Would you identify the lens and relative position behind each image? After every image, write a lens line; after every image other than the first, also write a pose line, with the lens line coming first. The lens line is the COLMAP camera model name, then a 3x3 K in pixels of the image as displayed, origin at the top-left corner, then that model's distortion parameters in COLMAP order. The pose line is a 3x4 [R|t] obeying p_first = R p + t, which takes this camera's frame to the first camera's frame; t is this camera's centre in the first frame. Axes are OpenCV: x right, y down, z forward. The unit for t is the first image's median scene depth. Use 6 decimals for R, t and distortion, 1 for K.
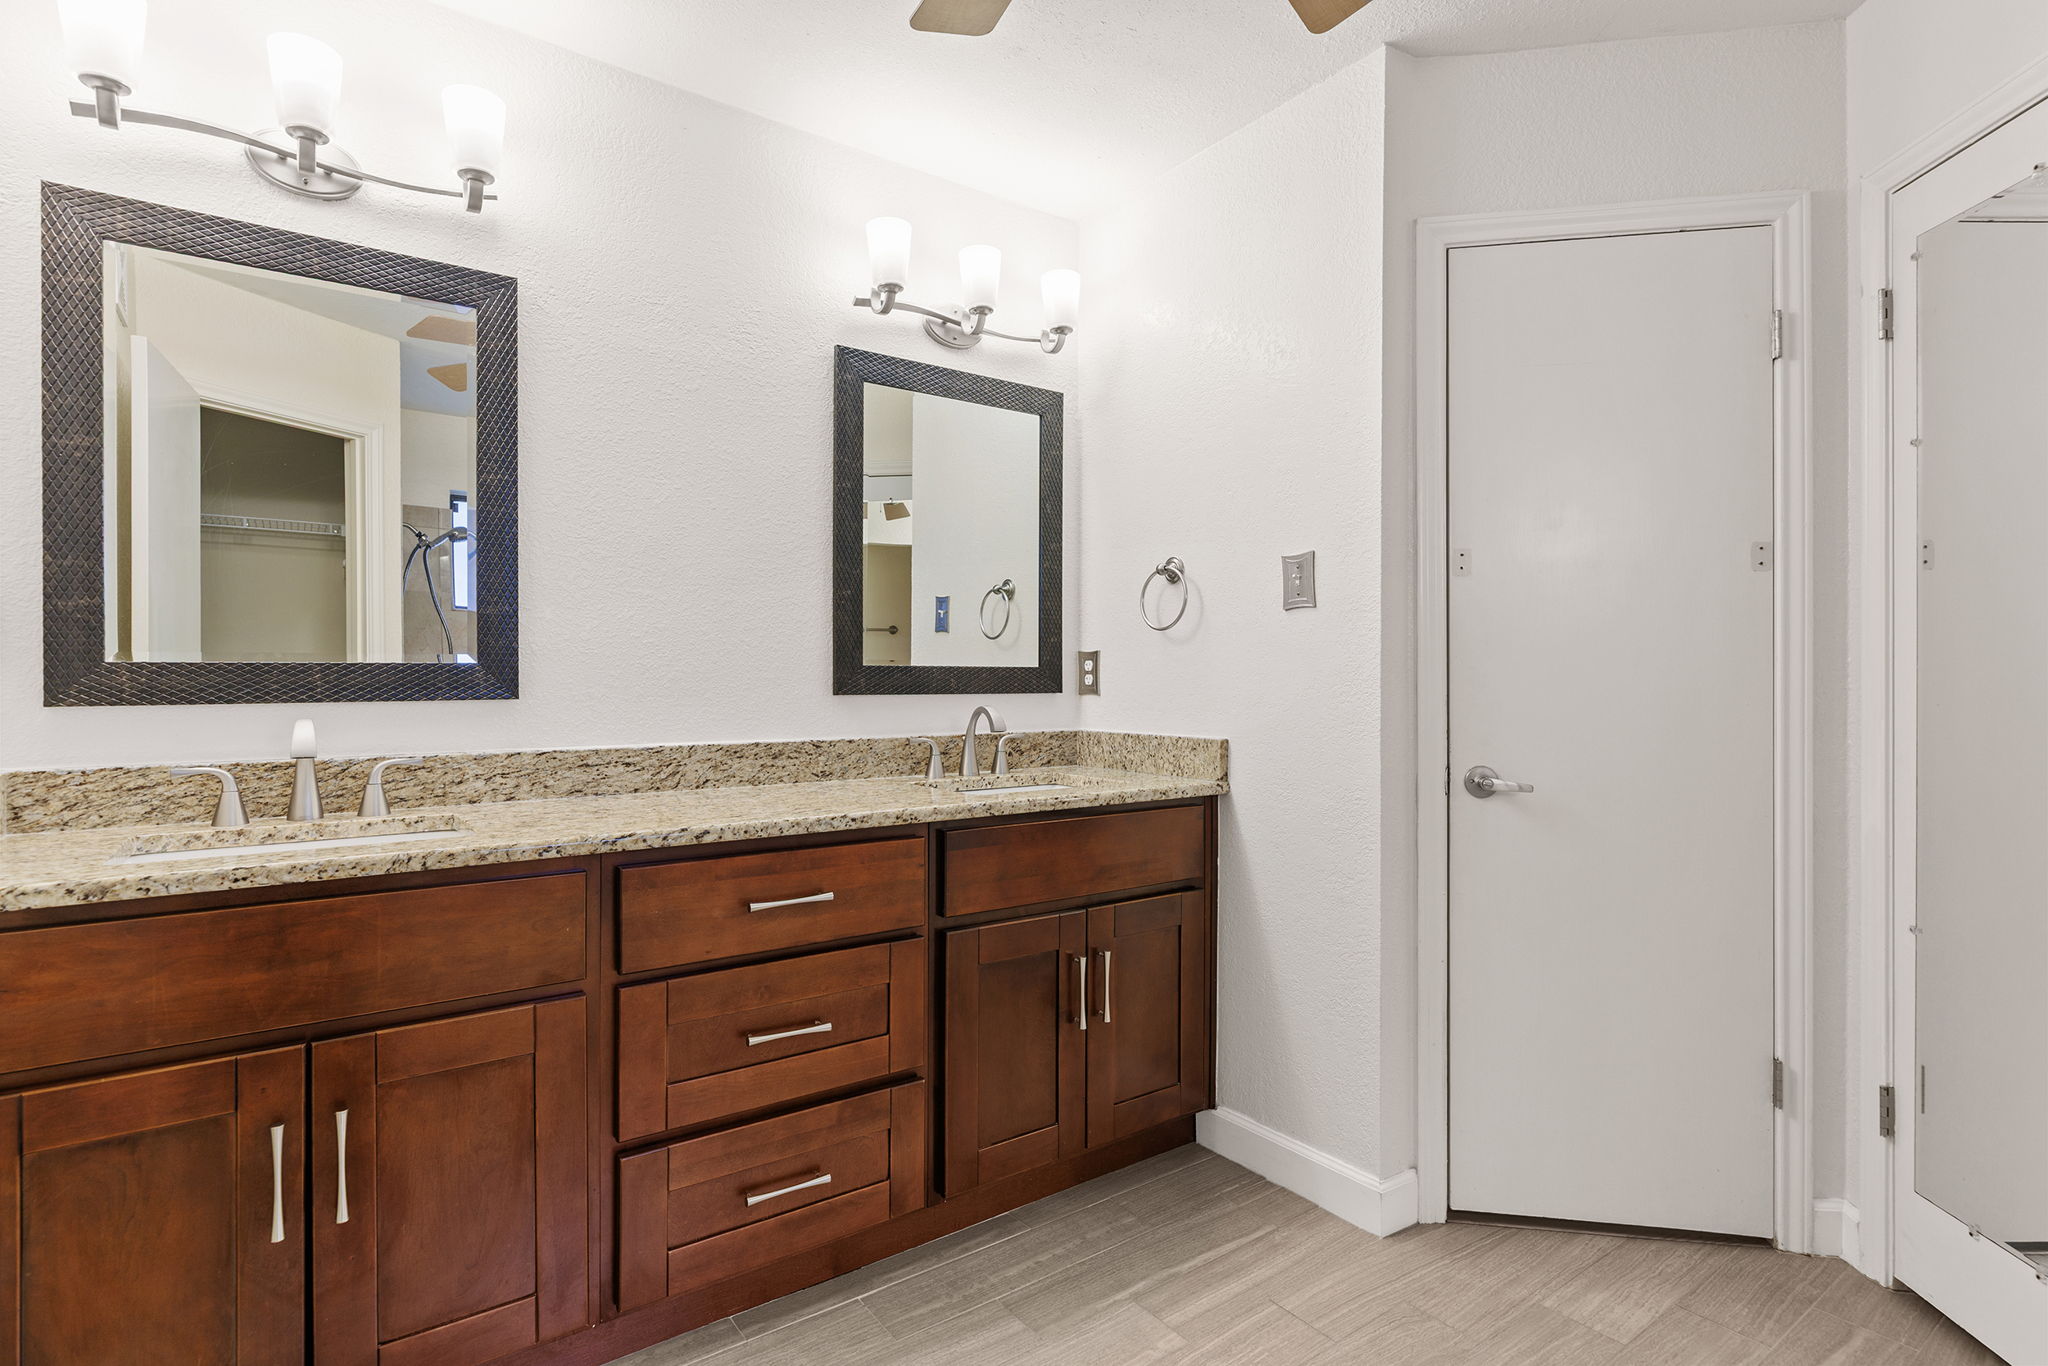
lens RADIAL K [[954.3, 0, 1014.1], [0, 954.3, 680.4], [0, 0, 1]] dist [-0.004090, -0.000197]
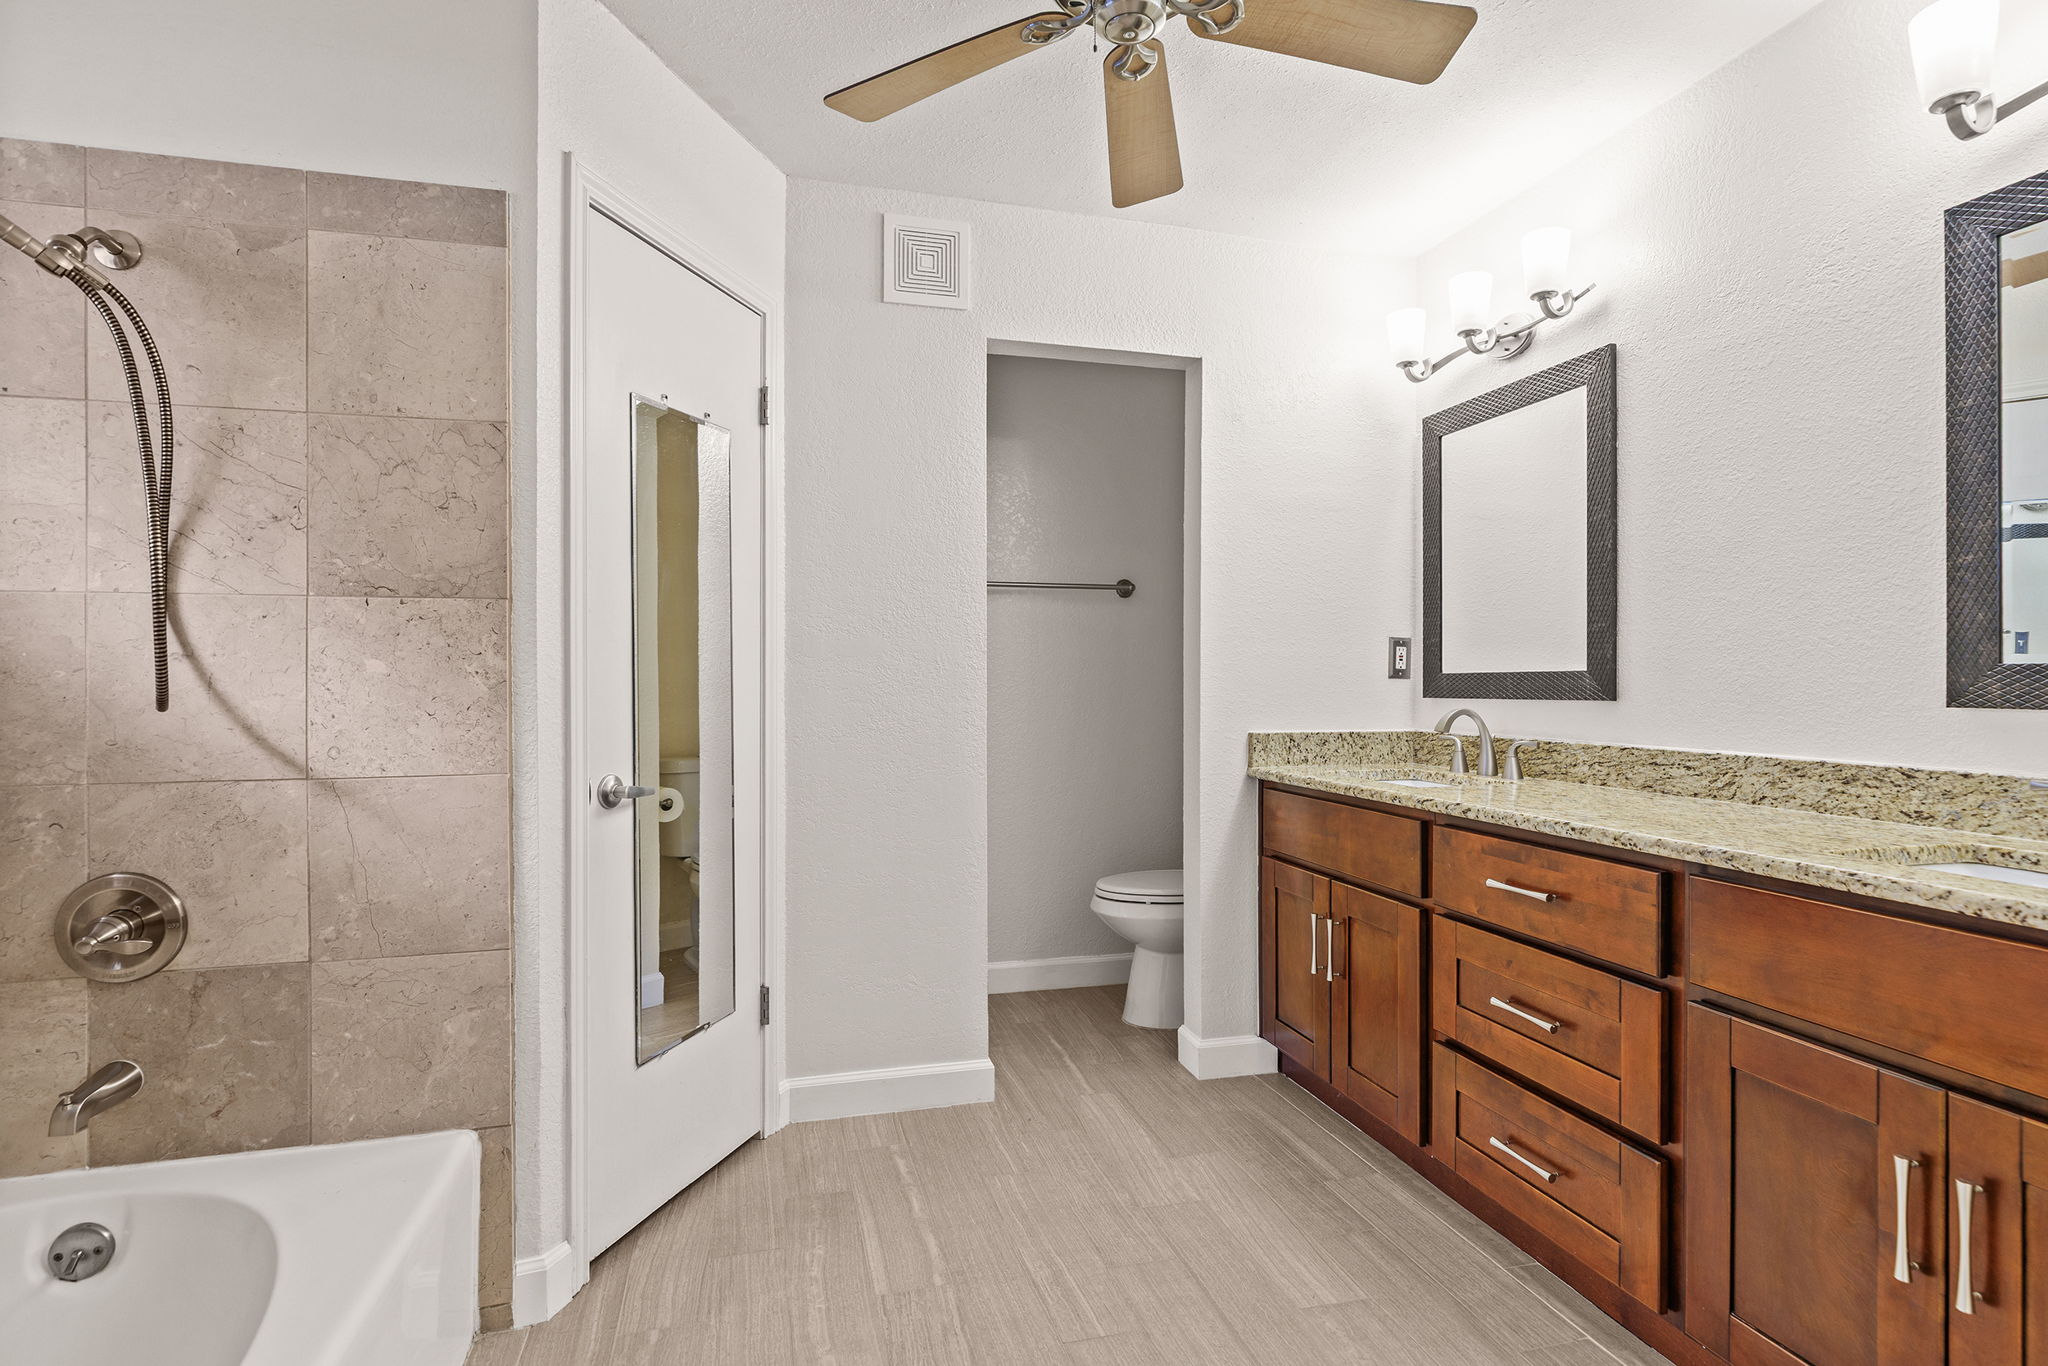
lens RADIAL K [[954.3, 0, 1014.1], [0, 954.3, 680.4], [0, 0, 1]] dist [-0.004090, -0.000197]
pose [[-0.322534, -0.000373, -0.946558, 0.805387], [-0.000761, 1.000000, -0.000135, -0.003957], [0.946558, 0.000677, -0.322534, 0.669463]]
